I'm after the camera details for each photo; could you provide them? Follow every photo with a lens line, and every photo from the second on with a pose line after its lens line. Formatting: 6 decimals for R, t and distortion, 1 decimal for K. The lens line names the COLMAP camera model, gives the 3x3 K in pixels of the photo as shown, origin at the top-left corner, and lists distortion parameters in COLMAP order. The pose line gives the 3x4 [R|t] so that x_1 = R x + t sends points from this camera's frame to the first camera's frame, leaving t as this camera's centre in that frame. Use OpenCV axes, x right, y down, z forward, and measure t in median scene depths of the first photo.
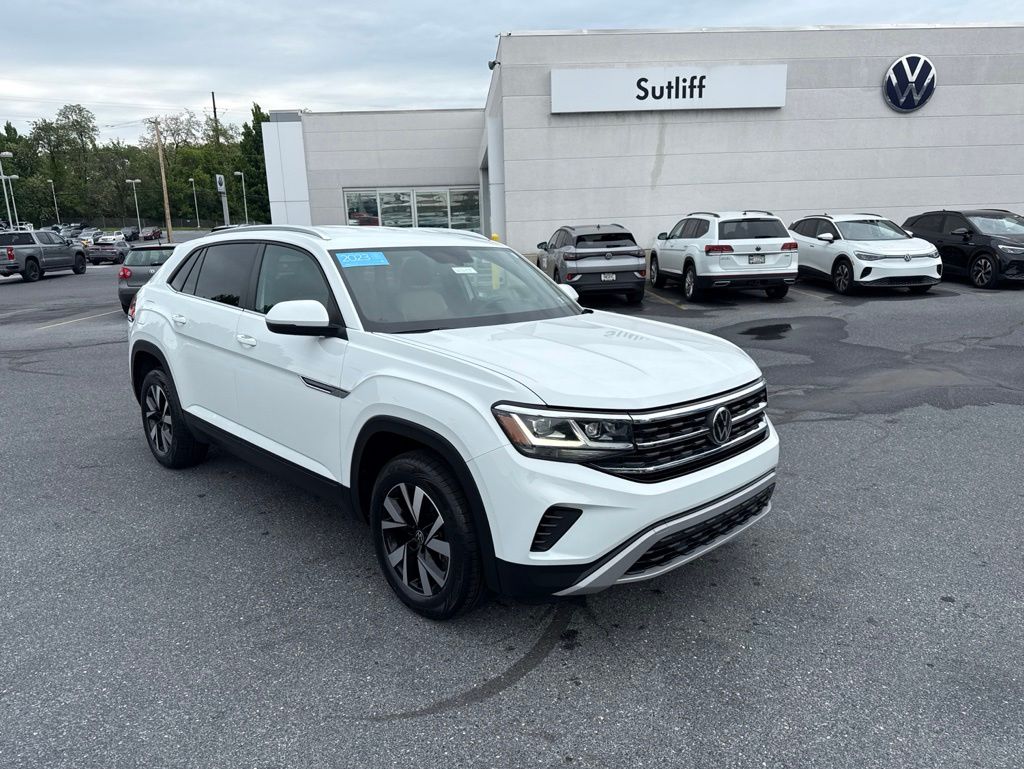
lens RADIAL K [[723.9, 0, 501.6], [0, 723.9, 382.1], [0, 0, 1]] dist [0.022643, -0.034151]
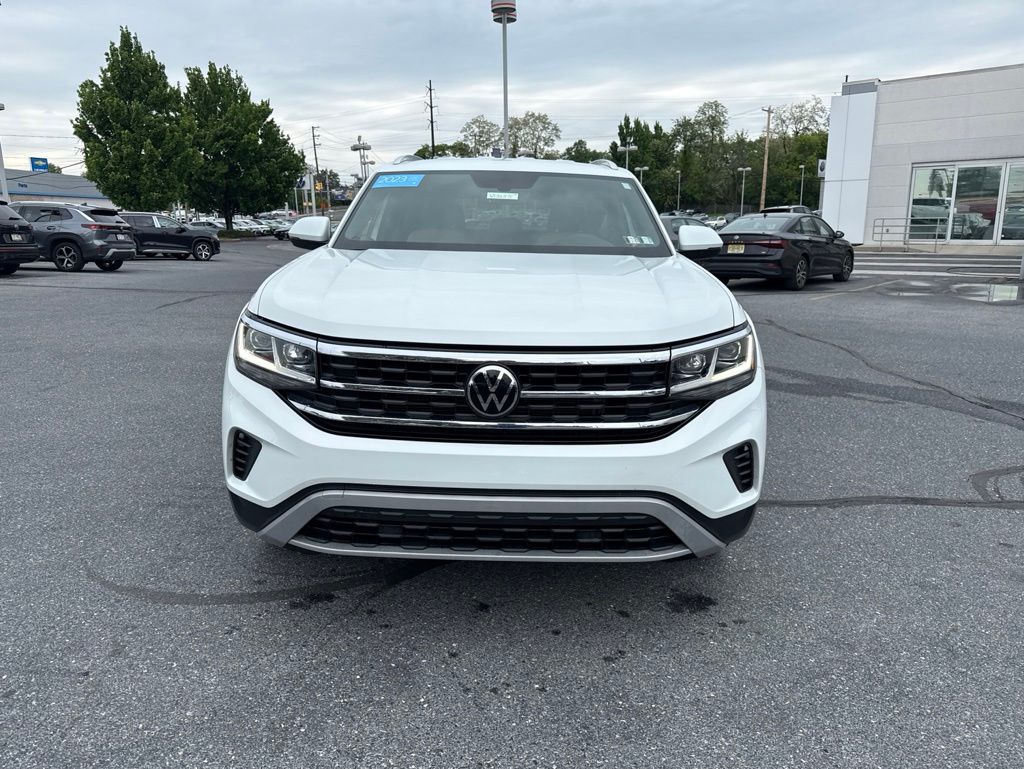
lens RADIAL K [[720.1, 0, 509.7], [0, 720.1, 386.4], [0, 0, 1]] dist [0.032360, -0.044990]
pose [[0.712756, 0.175642, -0.679065, 0.151350], [-0.161333, 0.983235, 0.084978, -0.001196], [0.682606, 0.048987, 0.729143, 0.098641]]
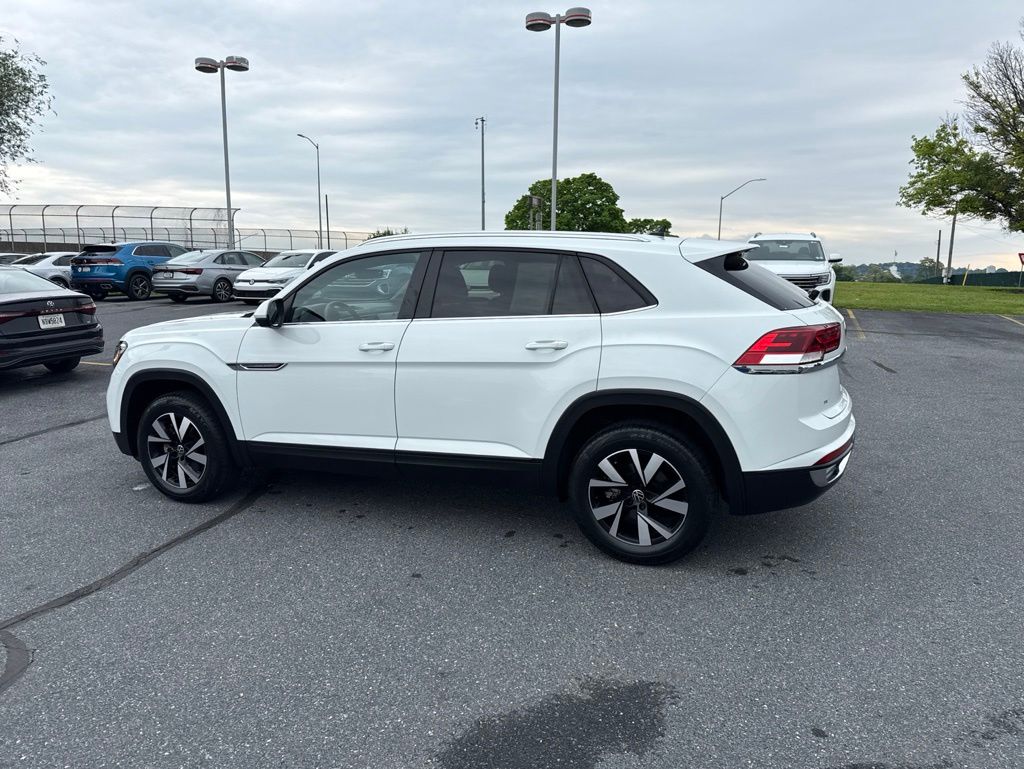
lens RADIAL K [[722.5, 0, 511.7], [0, 722.5, 391.9], [0, 0, 1]] dist [0.039477, -0.053409]
pose [[-0.906777, 0.091411, -0.411582, 0.058822], [-0.068624, 0.931195, 0.358004, -0.111179], [0.415989, 0.352874, -0.838113, 0.577559]]
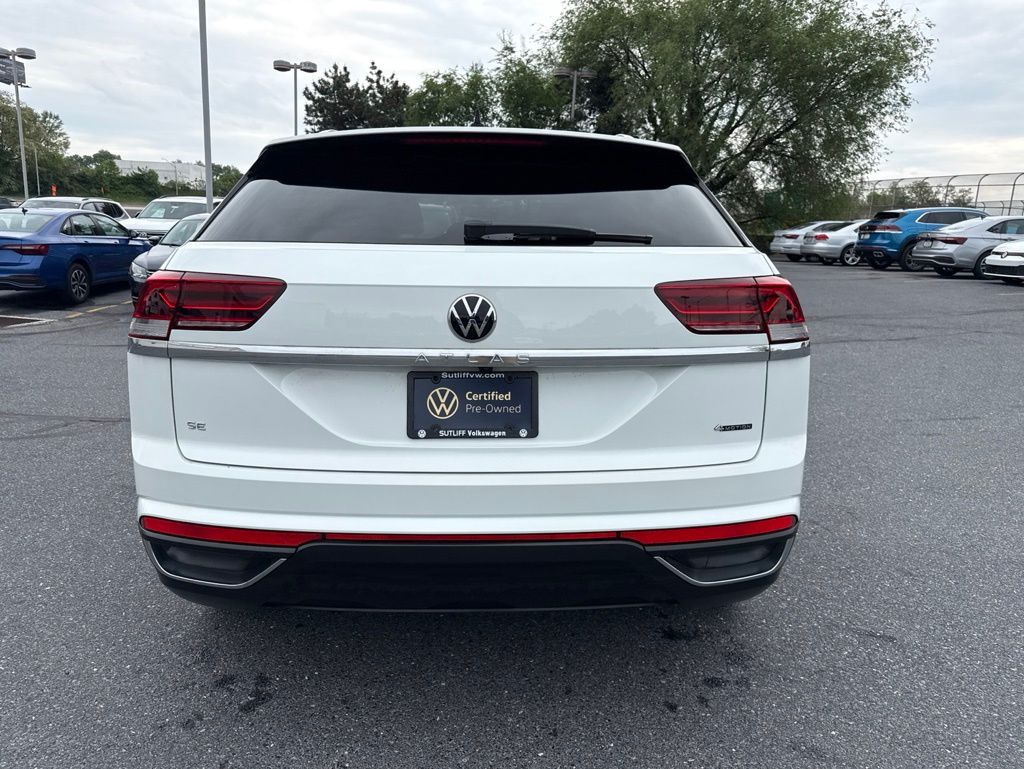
lens RADIAL K [[735.3, 0, 505.1], [0, 735.3, 387.5], [0, 0, 1]] dist [0.003087, -0.008867]
pose [[-0.734408, -0.145599, 0.662907, -0.228841], [0.124773, 0.931108, 0.342738, -0.074399], [-0.667141, 0.334422, -0.665646, 0.475011]]
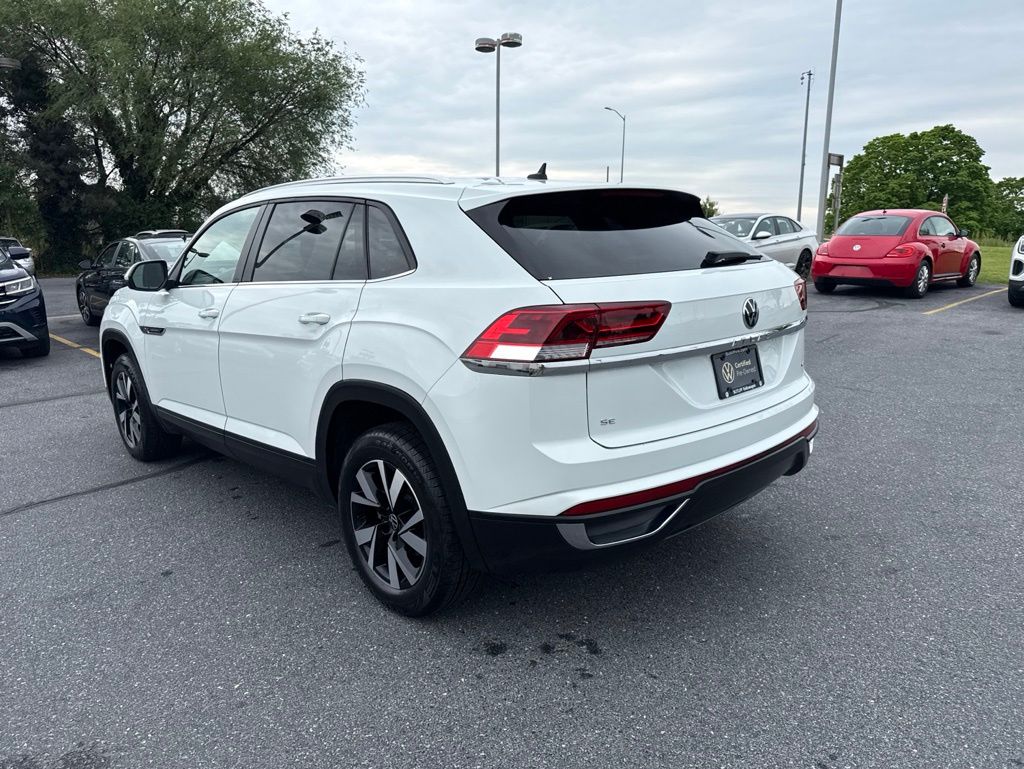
lens RADIAL K [[729.4, 0, 510.1], [0, 729.4, 388.7], [0, 0, 1]] dist [0.019405, -0.024567]
pose [[-0.999641, 0.025560, 0.008060, -0.100772], [0.026667, 0.918585, 0.394322, -0.098962], [0.002675, 0.394395, -0.918937, 0.562362]]
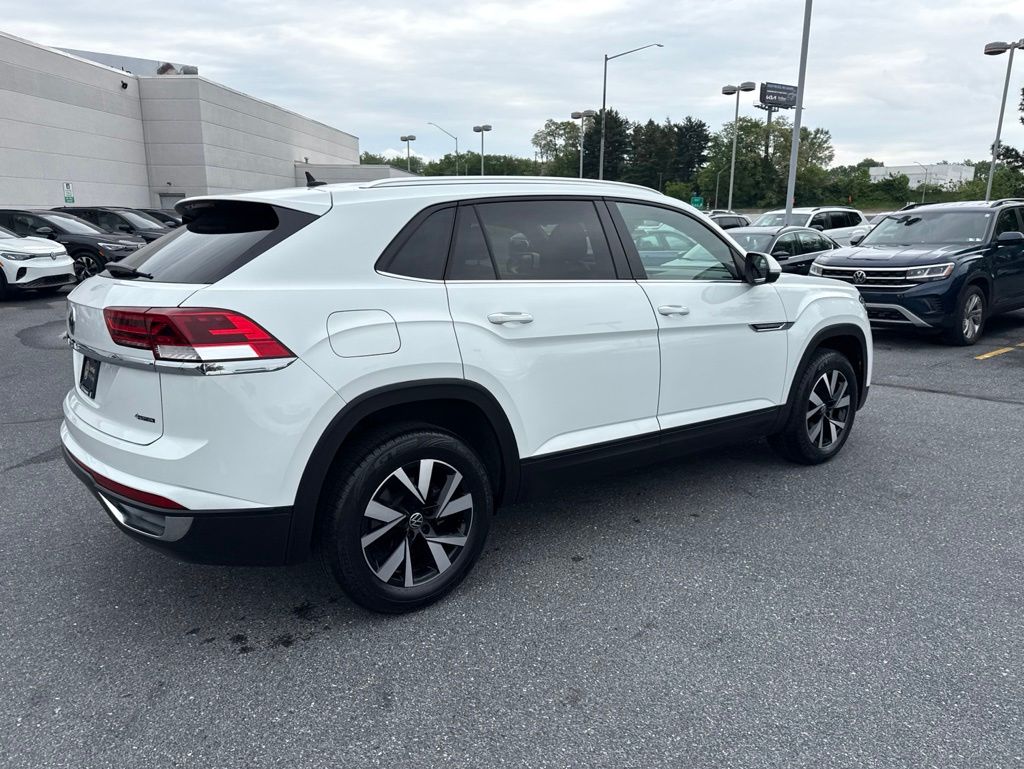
lens RADIAL K [[725.6, 0, 500.7], [0, 725.6, 388.9], [0, 0, 1]] dist [0.031512, -0.038267]
pose [[0.120476, -0.199707, 0.972421, -0.318935], [0.206676, 0.963138, 0.172195, -0.041156], [-0.970964, 0.180230, 0.157309, 0.277212]]
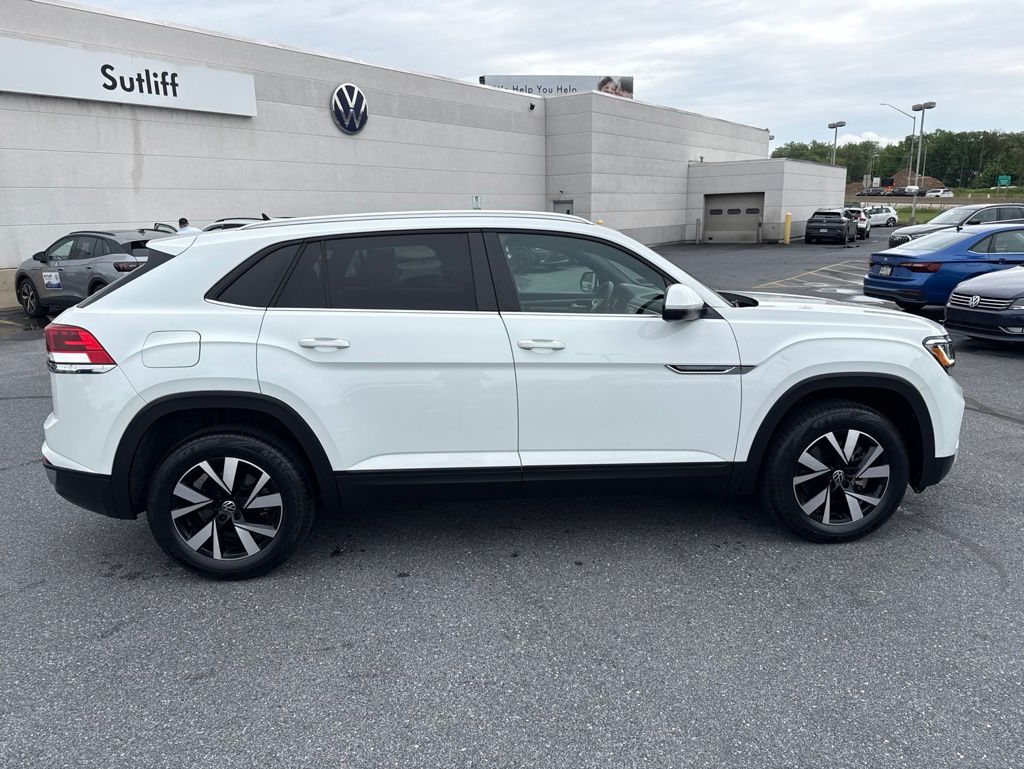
lens RADIAL K [[726.0, 0, 510.2], [0, 726.0, 377.4], [0, 0, 1]] dist [0.028577, -0.038334]
pose [[0.633882, -0.154362, 0.757869, -0.258888], [0.173148, 0.983333, 0.055464, -0.018741], [-0.753799, 0.096066, 0.650044, 0.125124]]
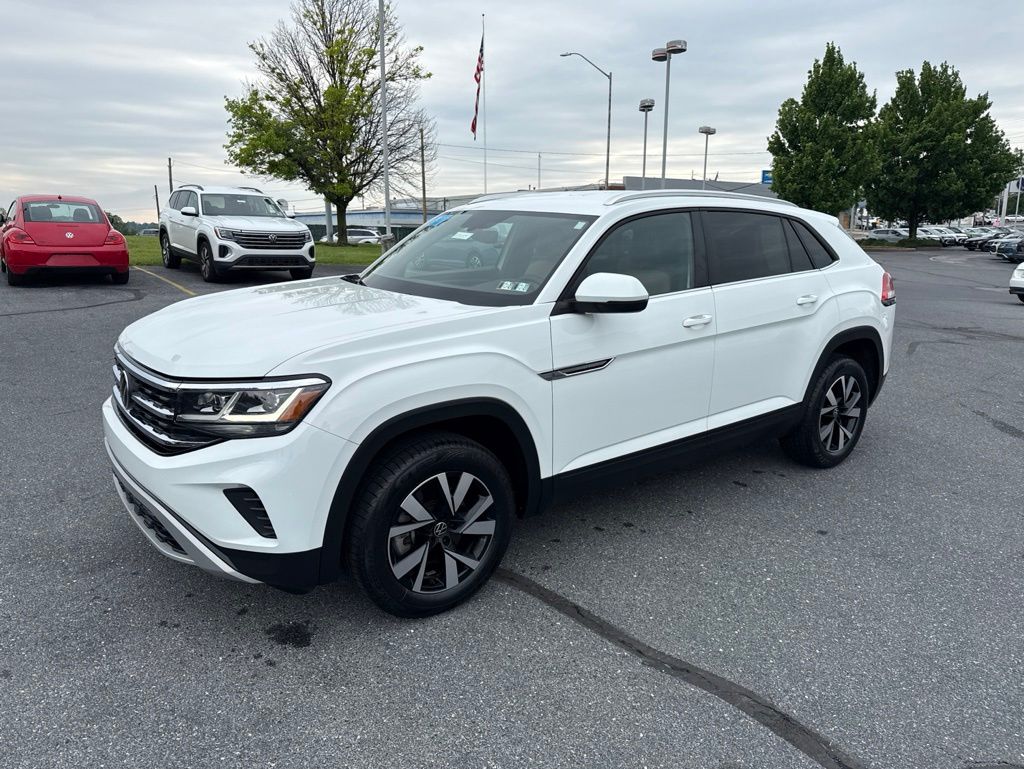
lens RADIAL K [[726.0, 0, 510.2], [0, 726.0, 377.4], [0, 0, 1]] dist [0.028577, -0.038334]
pose [[-0.113544, 0.222629, -0.968269, 0.227180], [-0.212266, 0.946633, 0.242546, -0.057276], [0.970593, 0.233070, -0.060227, 0.298807]]
